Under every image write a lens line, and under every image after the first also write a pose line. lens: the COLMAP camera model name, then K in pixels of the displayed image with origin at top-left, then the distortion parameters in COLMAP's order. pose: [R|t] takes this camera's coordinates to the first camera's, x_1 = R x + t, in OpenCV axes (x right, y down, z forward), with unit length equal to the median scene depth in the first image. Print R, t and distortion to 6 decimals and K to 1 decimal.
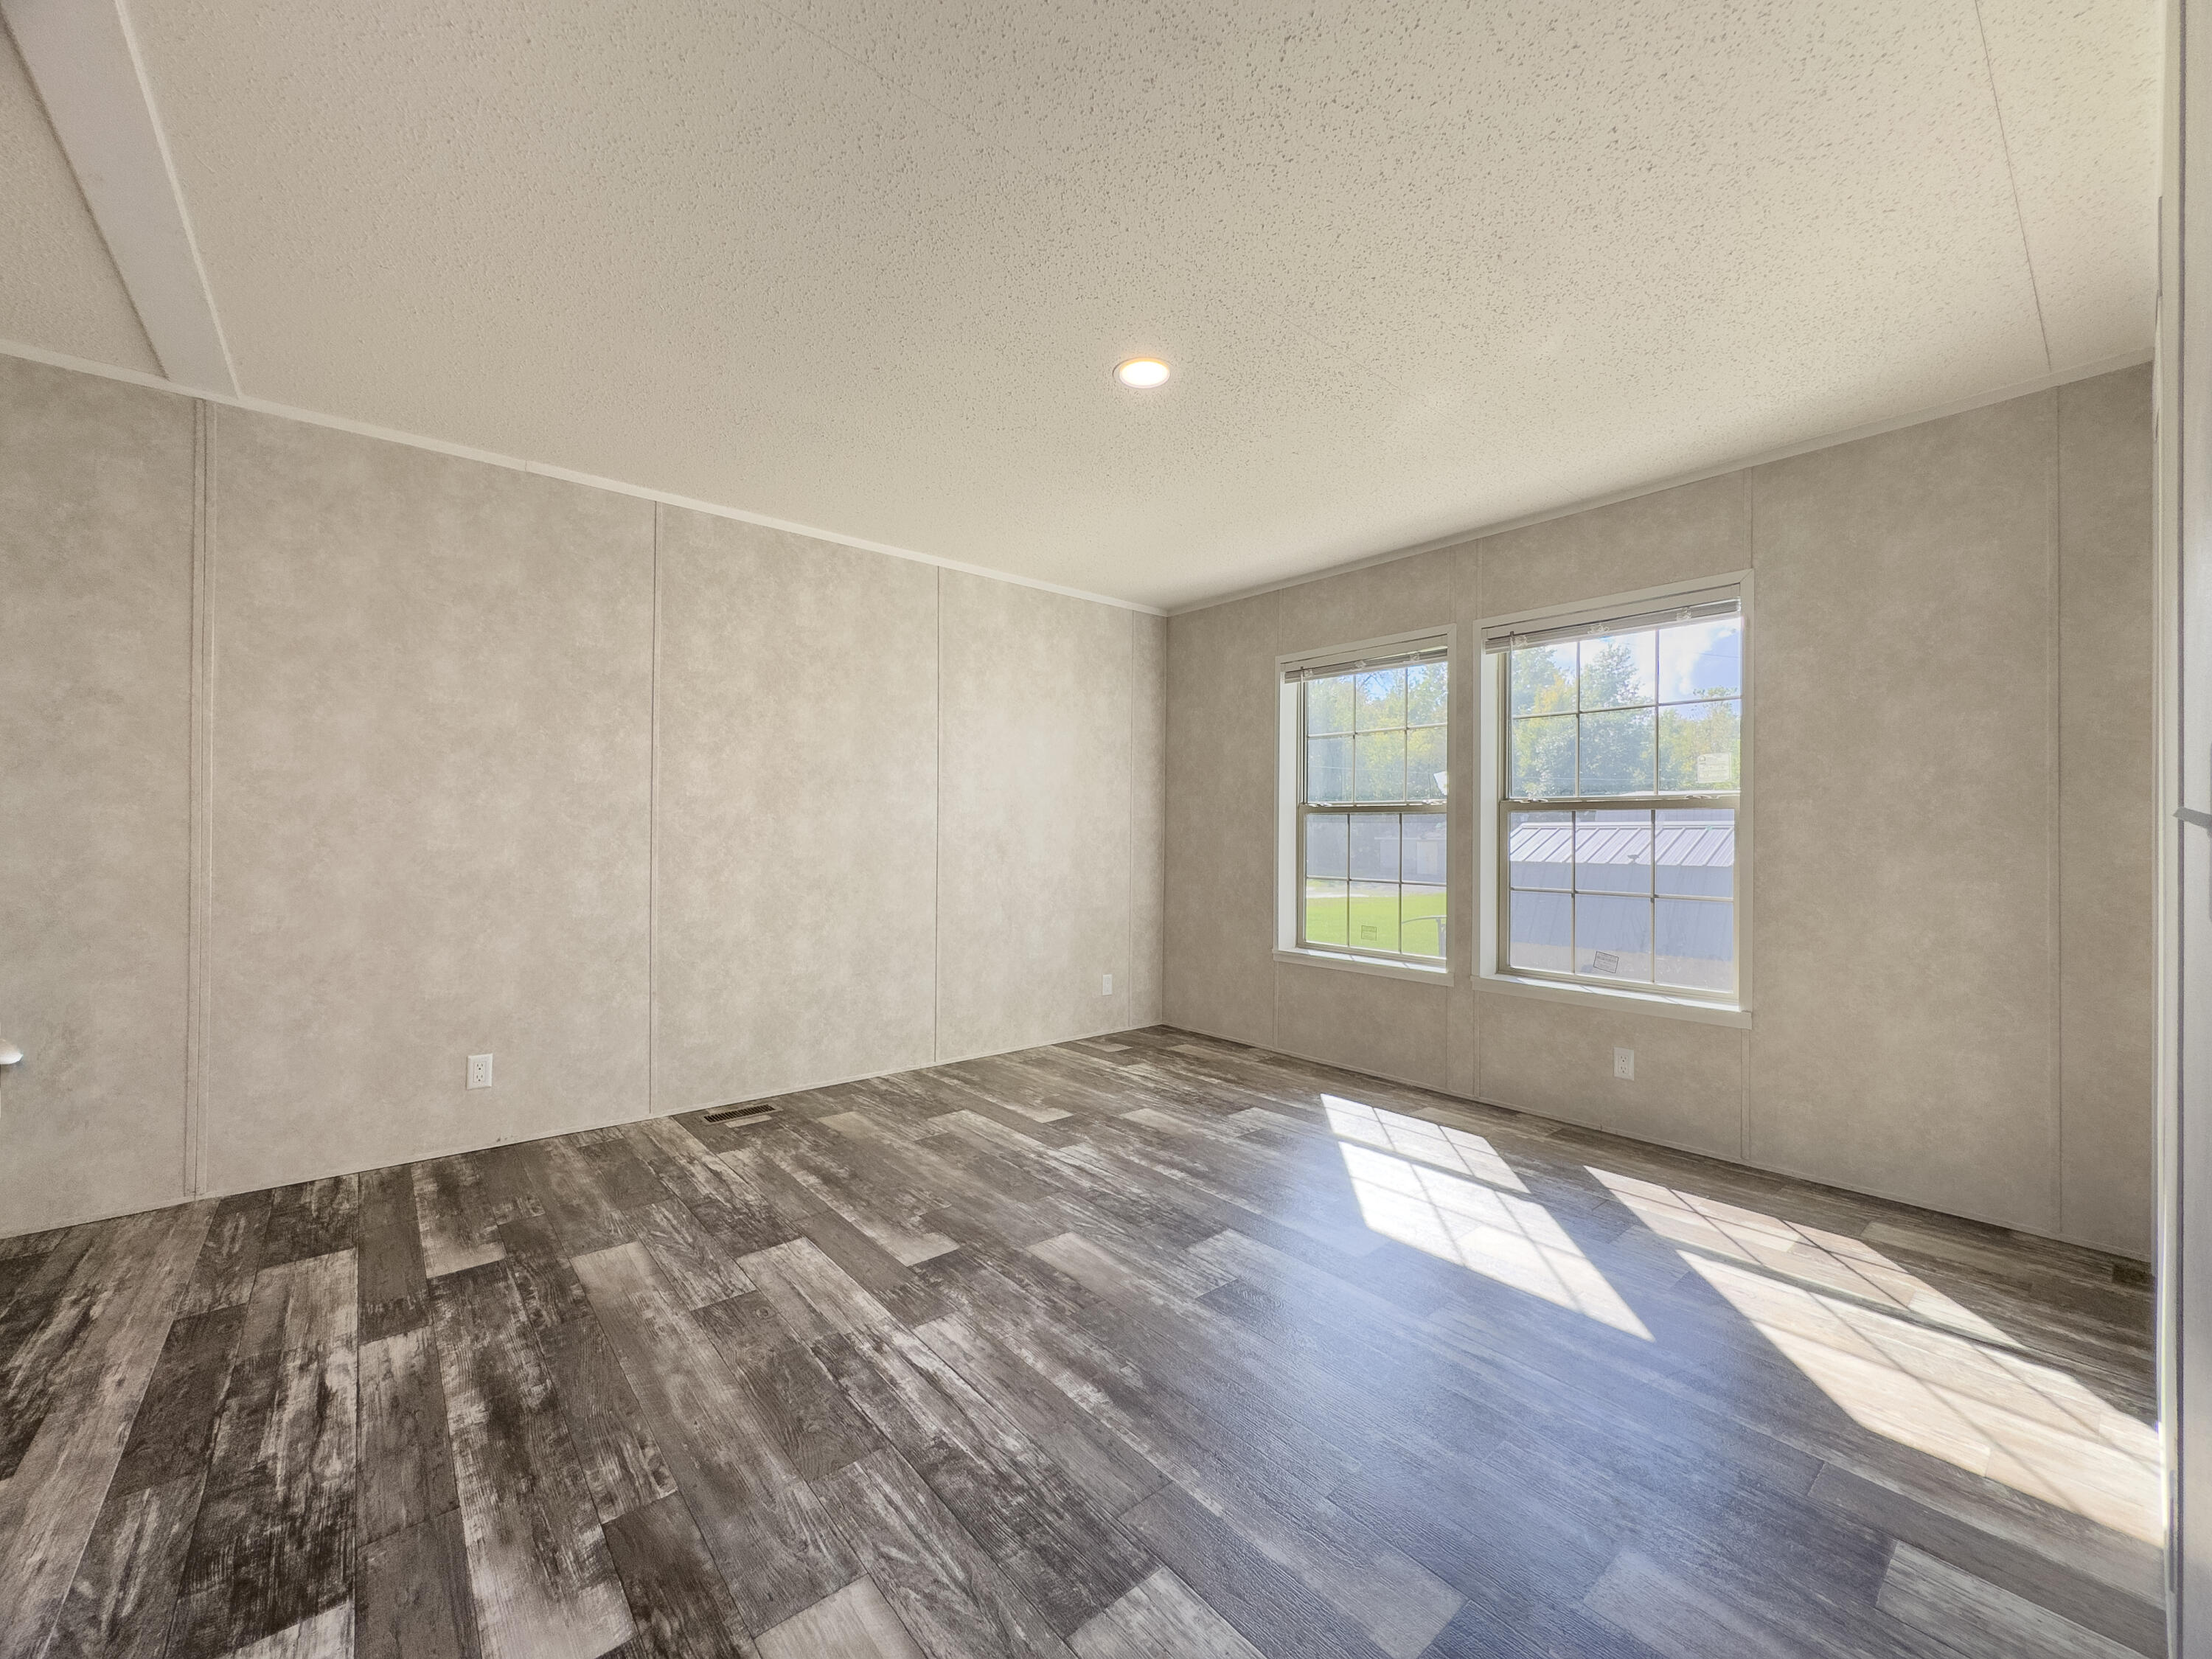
lens RADIAL K [[887.4, 0, 1091.9], [0, 887.4, 836.8], [0, 0, 1]] dist [-0.000655, 0.000107]
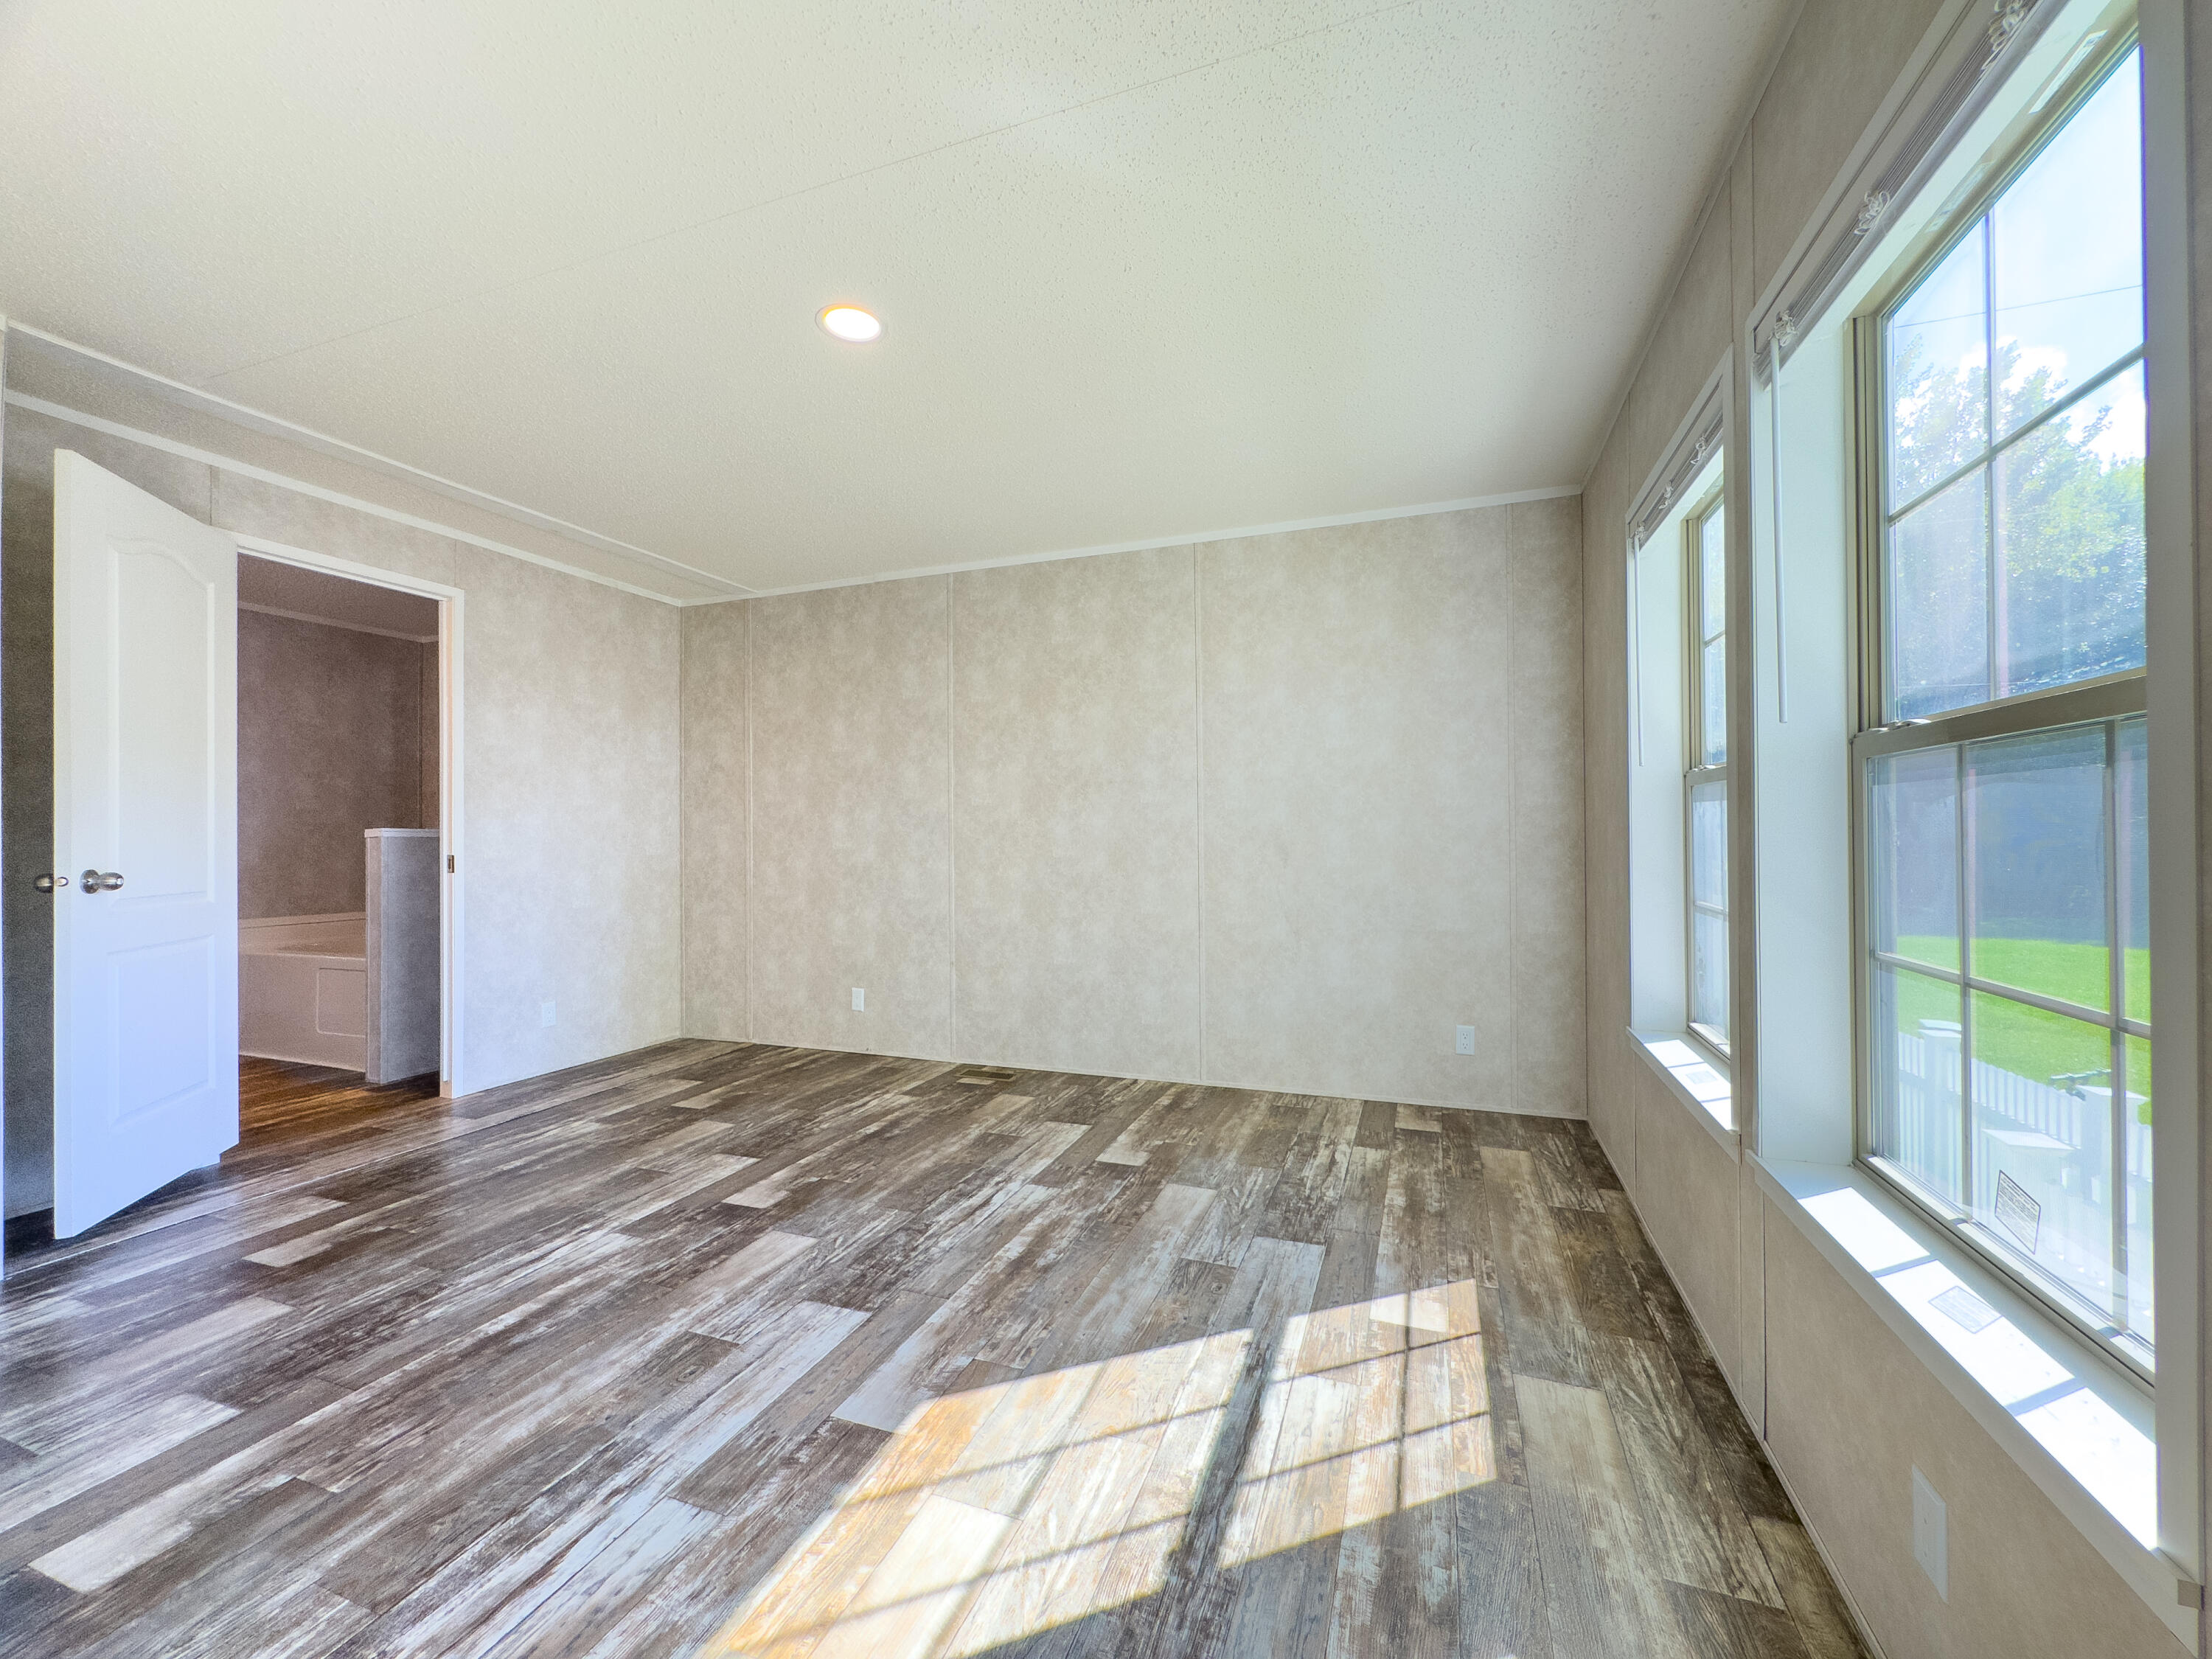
lens RADIAL K [[887.4, 0, 1101.0], [0, 887.4, 830.5], [0, 0, 1]] dist [-0.000655, 0.000107]
pose [[0.494657, -0.012032, -0.869005, 0.678662], [0.010813, 0.999912, -0.007690, 0.000046], [0.869021, -0.005593, 0.494743, 0.535806]]
